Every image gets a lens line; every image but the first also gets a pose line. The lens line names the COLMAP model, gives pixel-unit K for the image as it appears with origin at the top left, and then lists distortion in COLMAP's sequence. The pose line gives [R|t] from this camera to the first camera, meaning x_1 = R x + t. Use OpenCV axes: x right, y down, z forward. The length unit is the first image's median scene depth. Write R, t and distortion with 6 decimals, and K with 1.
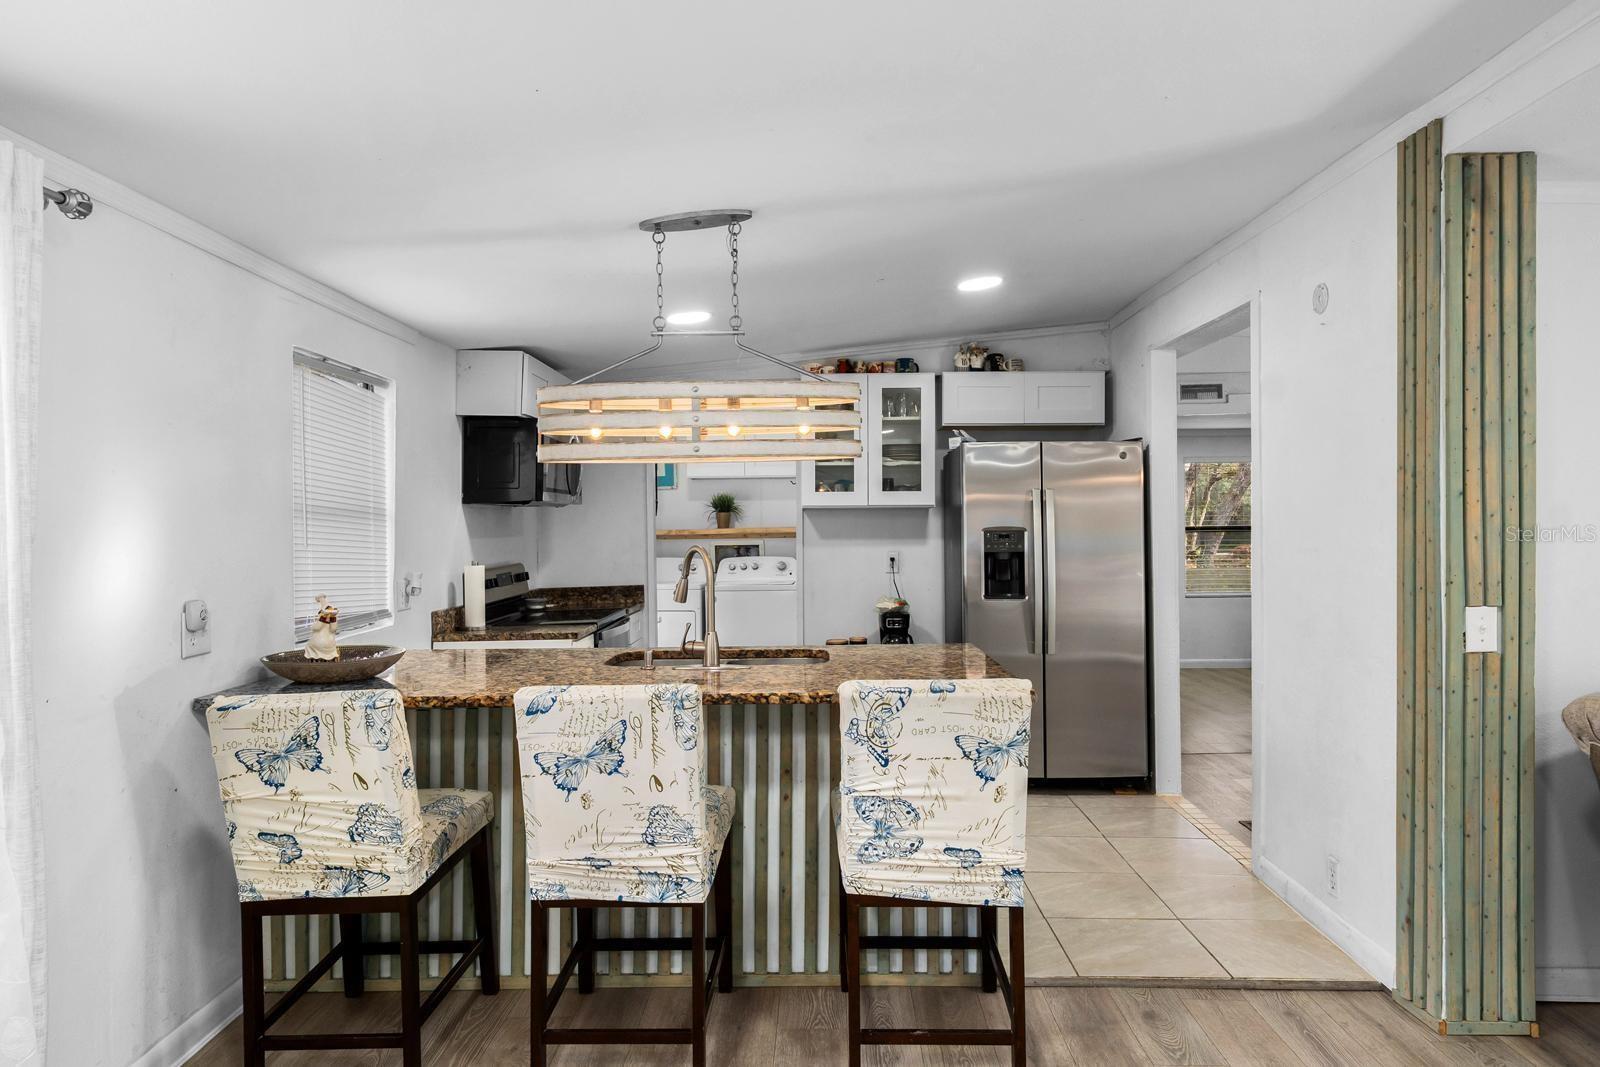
lens RADIAL K [[996.6, 0, 795.1], [0, 996.6, 539.9], [0, 0, 1]] dist [-0.010323, 0.004591]
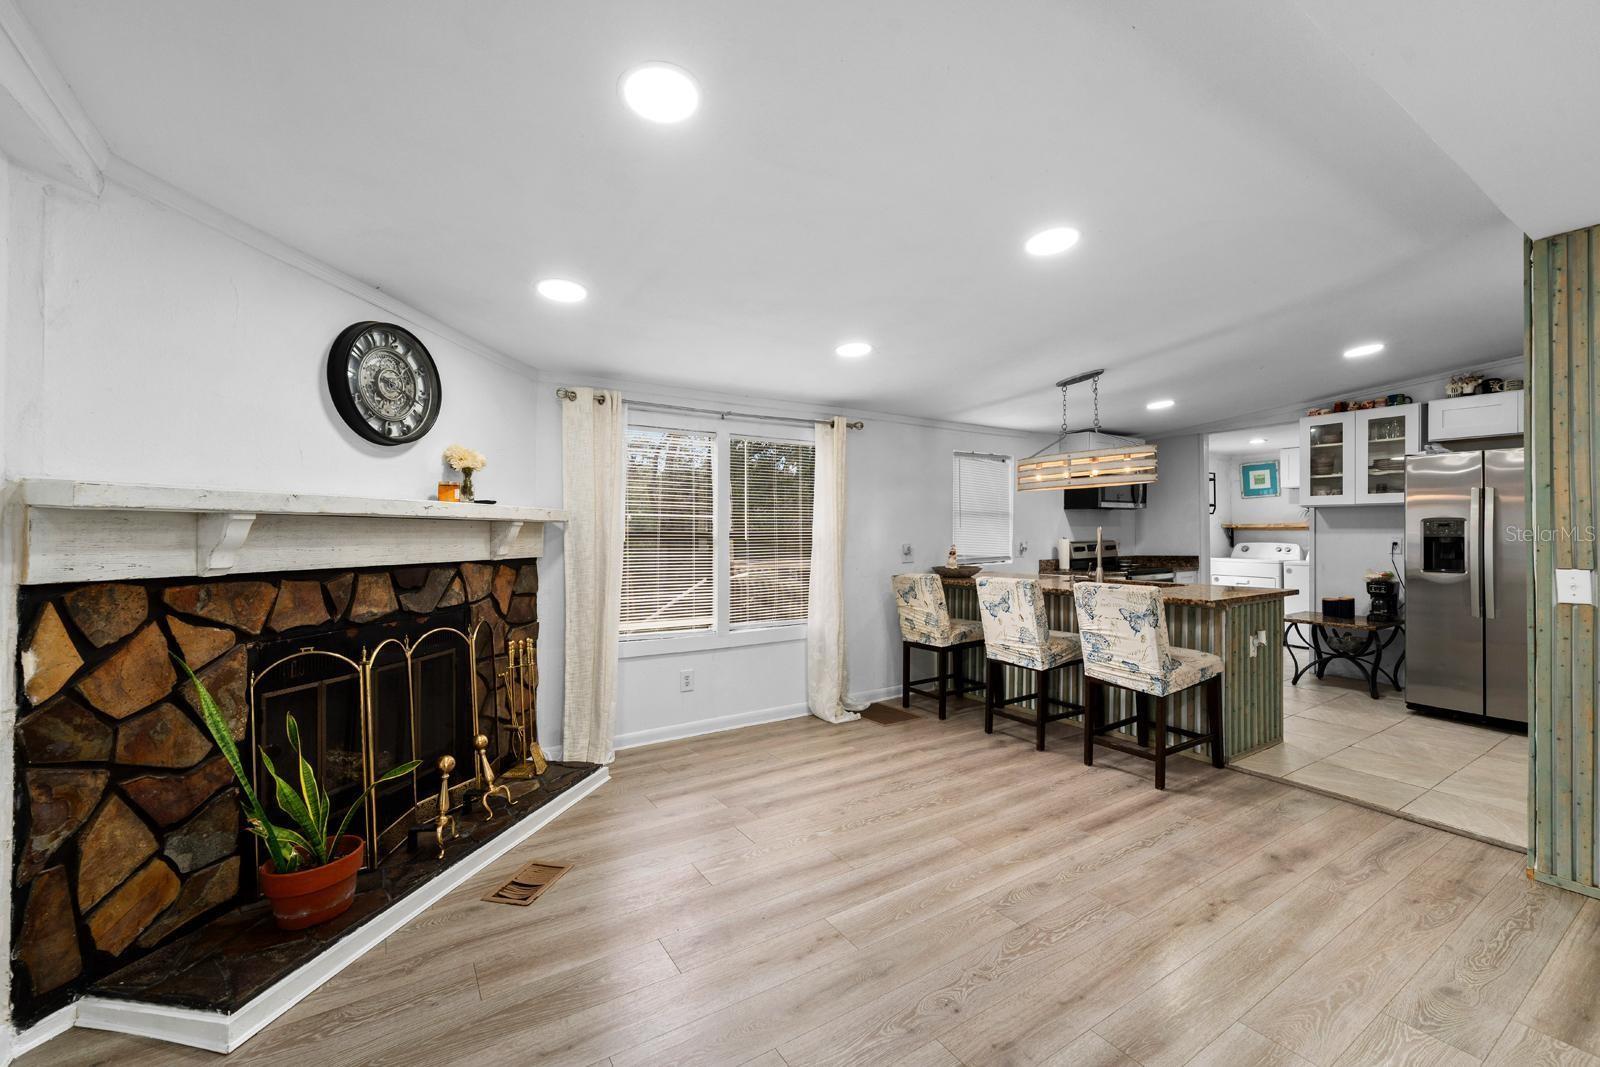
lens RADIAL K [[651.2, 0, 800.0], [0, 651.2, 529.7], [0, 0, 1]] dist [0.001001, 0.000029]
pose [[0.562891, 0.003218, -0.826525, 0.451456], [-0.011068, 0.999932, -0.003644, 0.015631], [0.826457, 0.011199, 0.562888, -0.193022]]
